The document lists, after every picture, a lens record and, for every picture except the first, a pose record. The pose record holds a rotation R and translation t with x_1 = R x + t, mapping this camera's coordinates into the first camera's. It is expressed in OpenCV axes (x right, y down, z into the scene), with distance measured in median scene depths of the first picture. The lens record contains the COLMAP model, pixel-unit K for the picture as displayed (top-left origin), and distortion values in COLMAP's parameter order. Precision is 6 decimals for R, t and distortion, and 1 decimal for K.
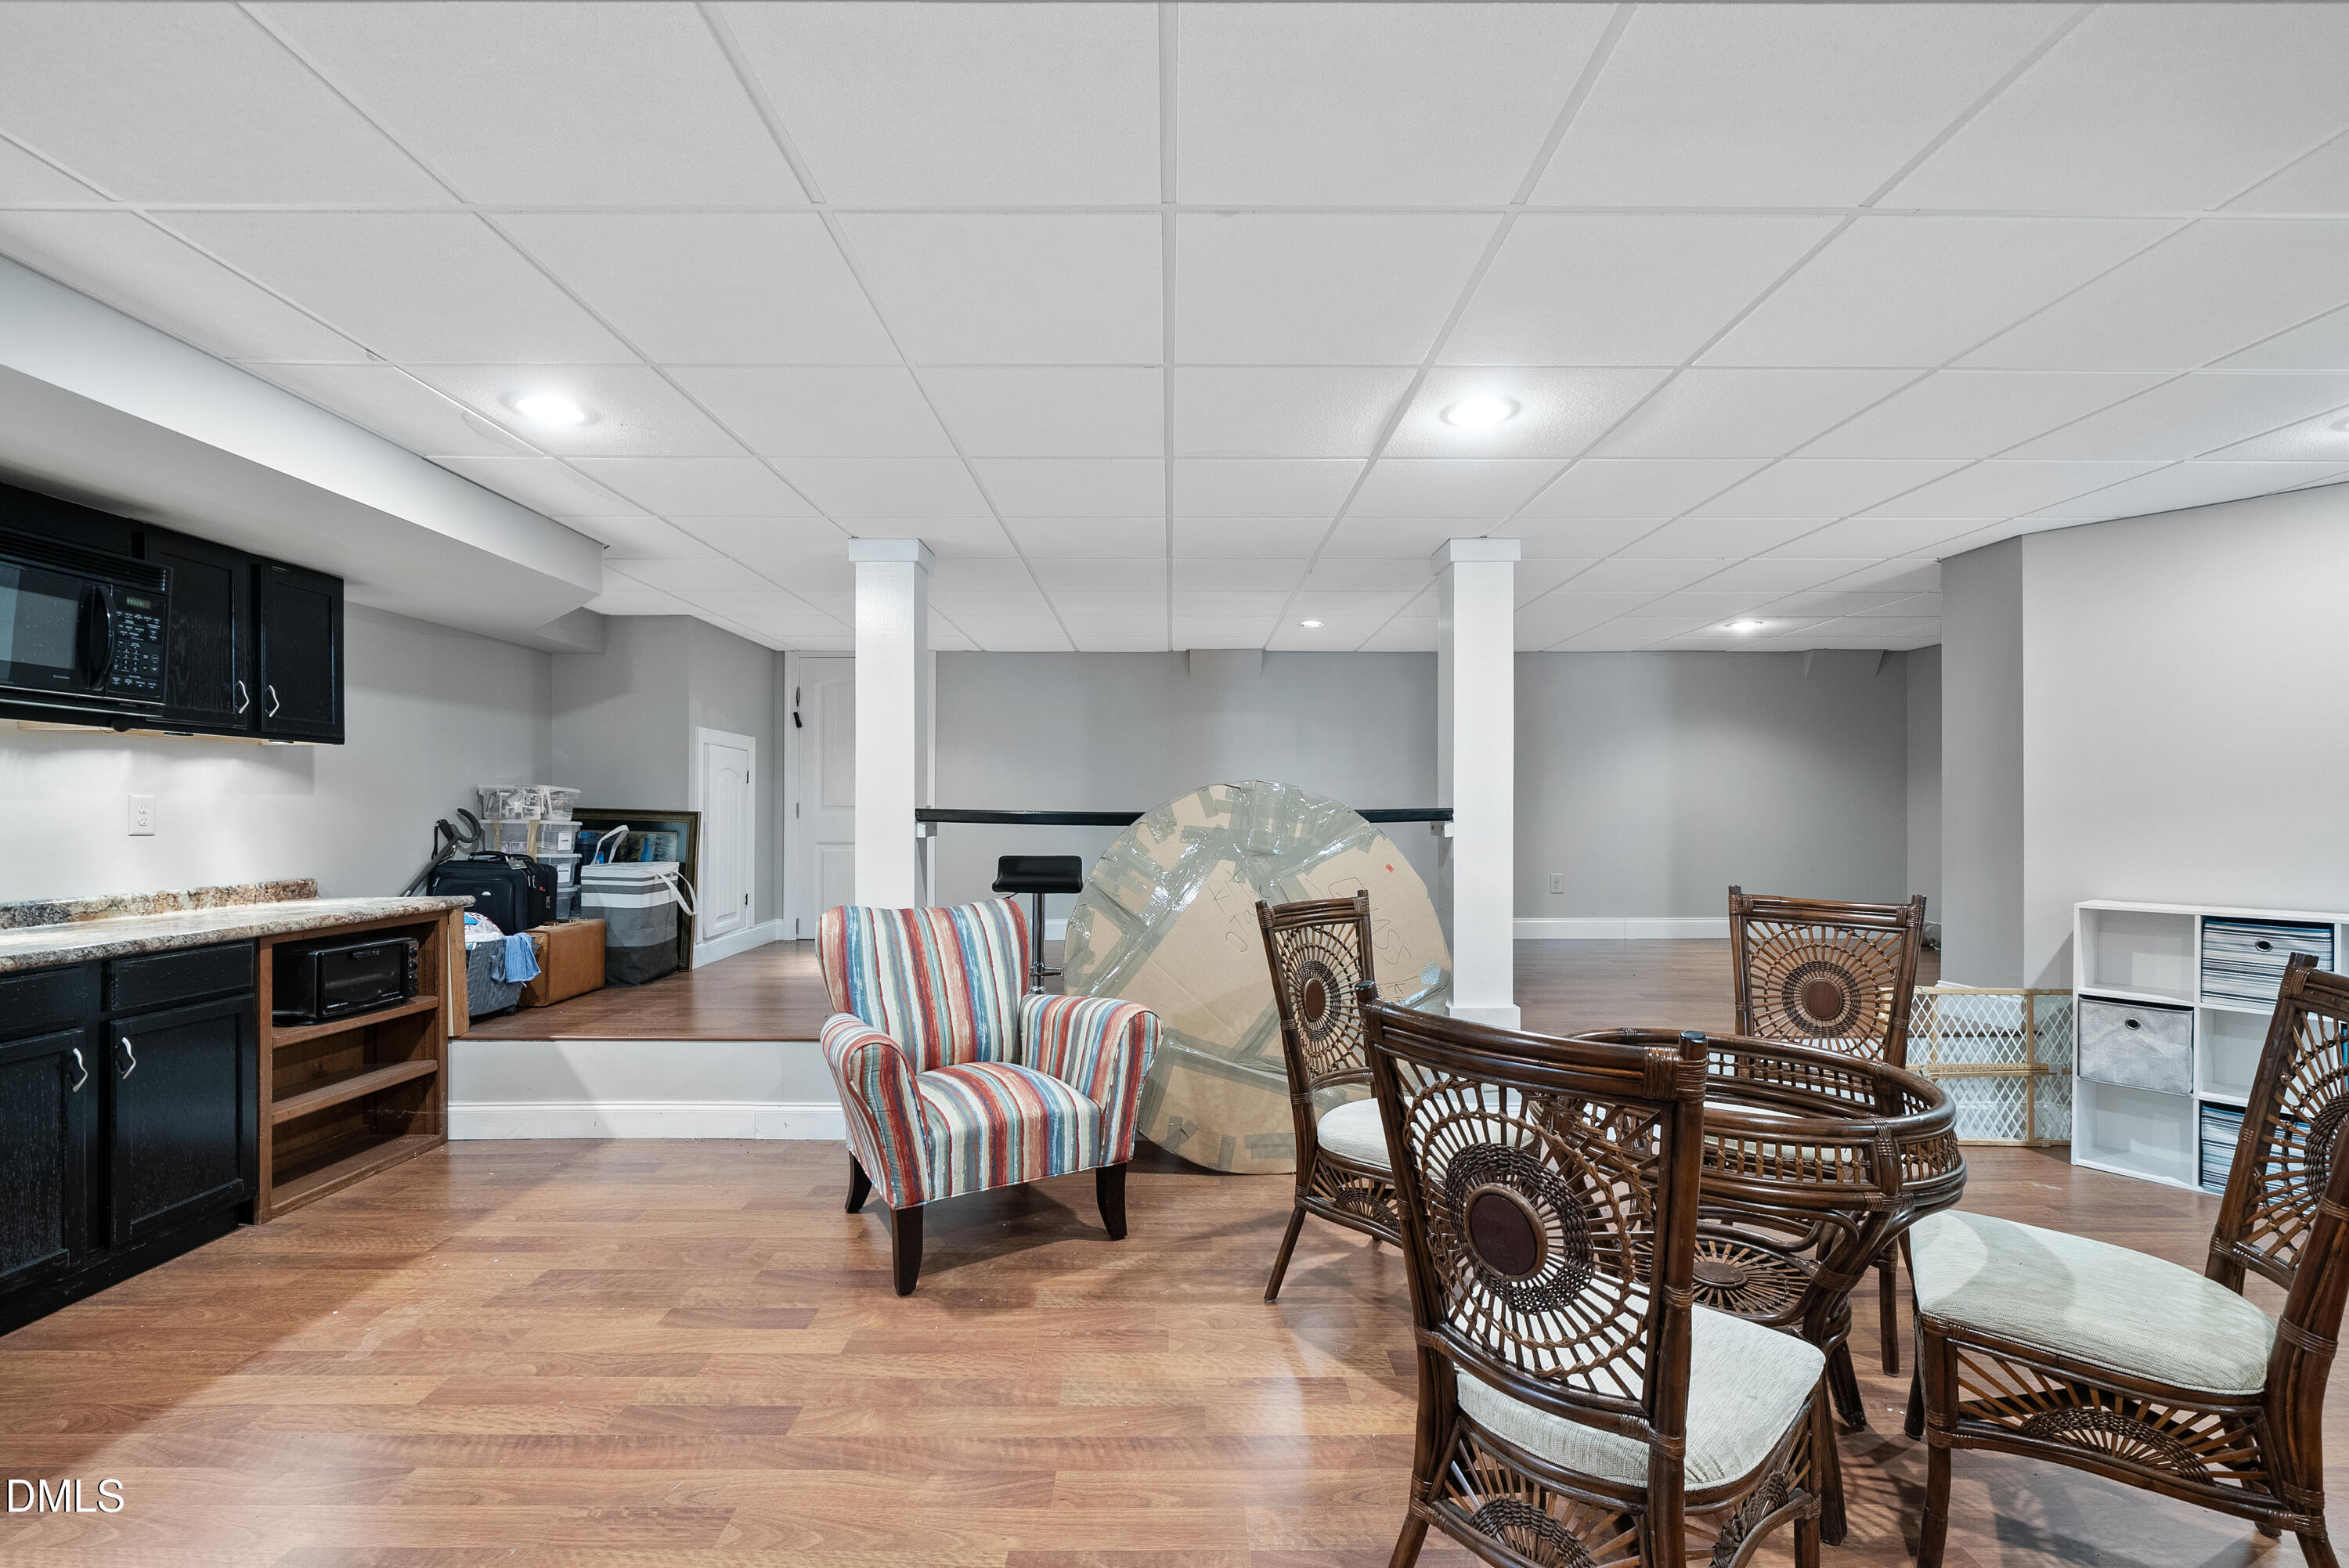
lens RADIAL K [[995.1, 0, 1172.9], [0, 995.1, 799.2], [0, 0, 1]] dist [-0.008017, -0.000519]
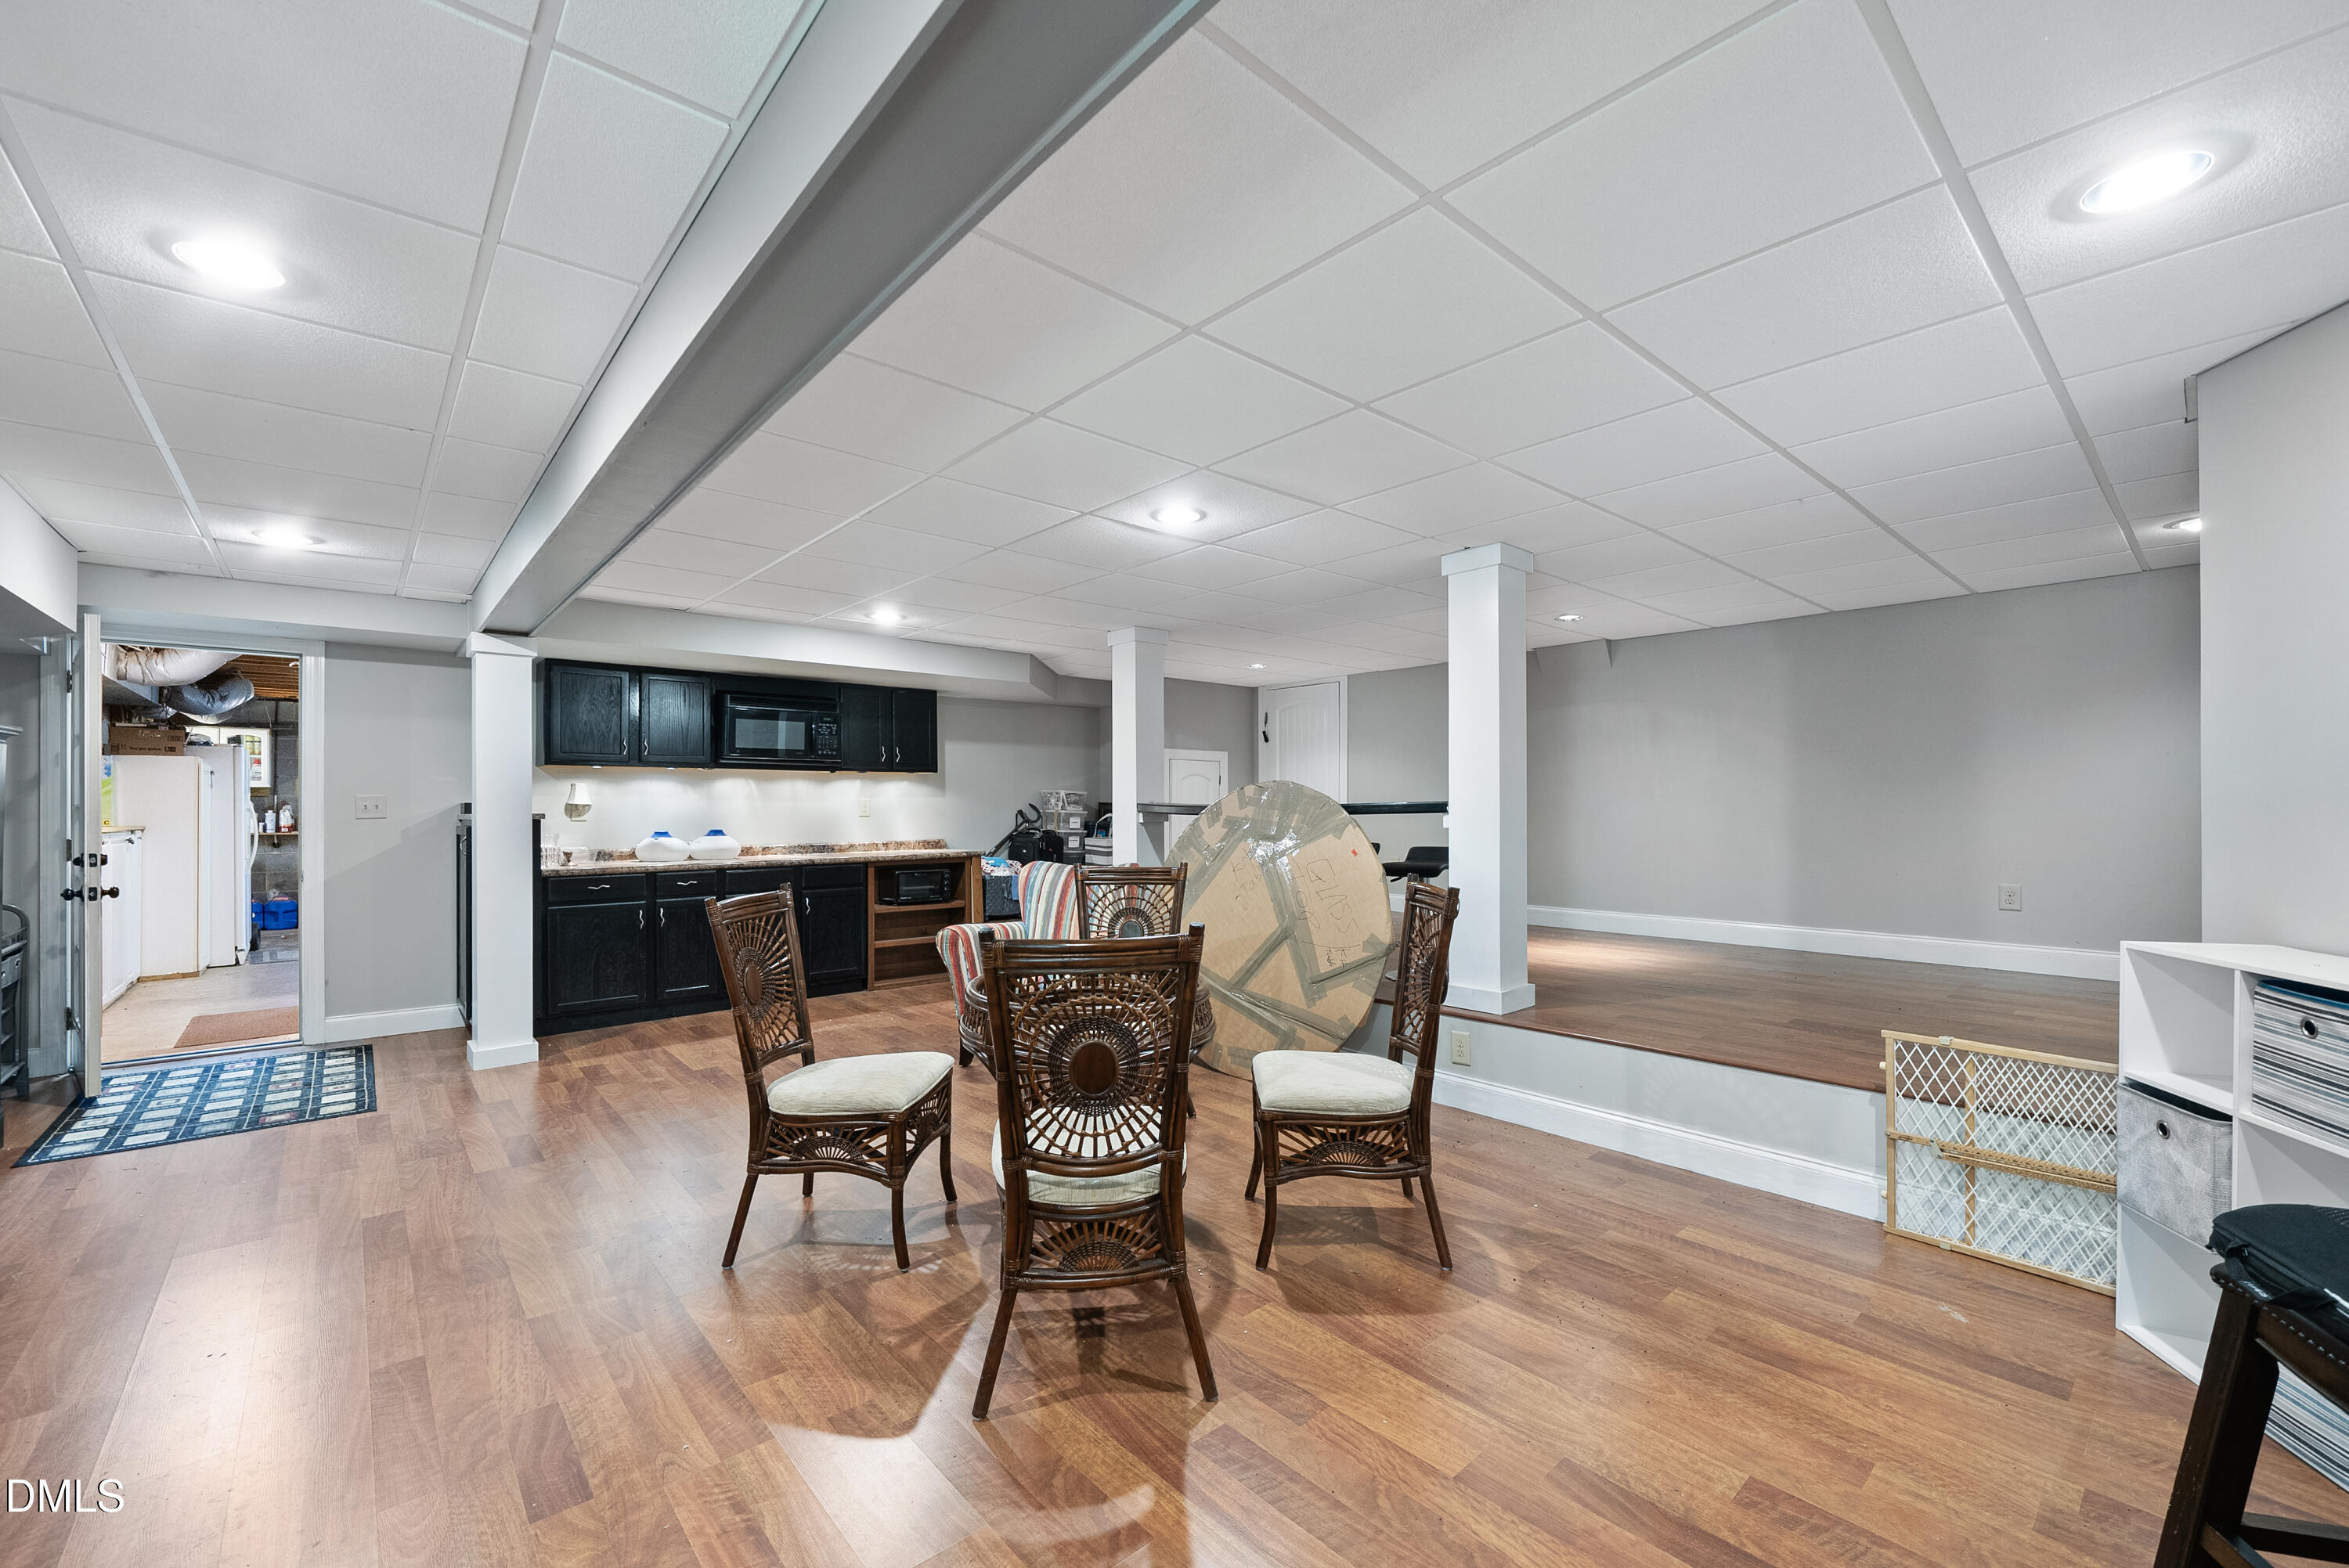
lens RADIAL K [[937.8, 0, 1161.3], [0, 937.8, 804.9], [0, 0, 1]] dist [0.001689, 0.000214]
pose [[0.657724, -0.002069, -0.753256, 0.912419], [0.014171, 0.999853, 0.009627, -0.001677], [0.753125, -0.017006, 0.657657, 0.087335]]
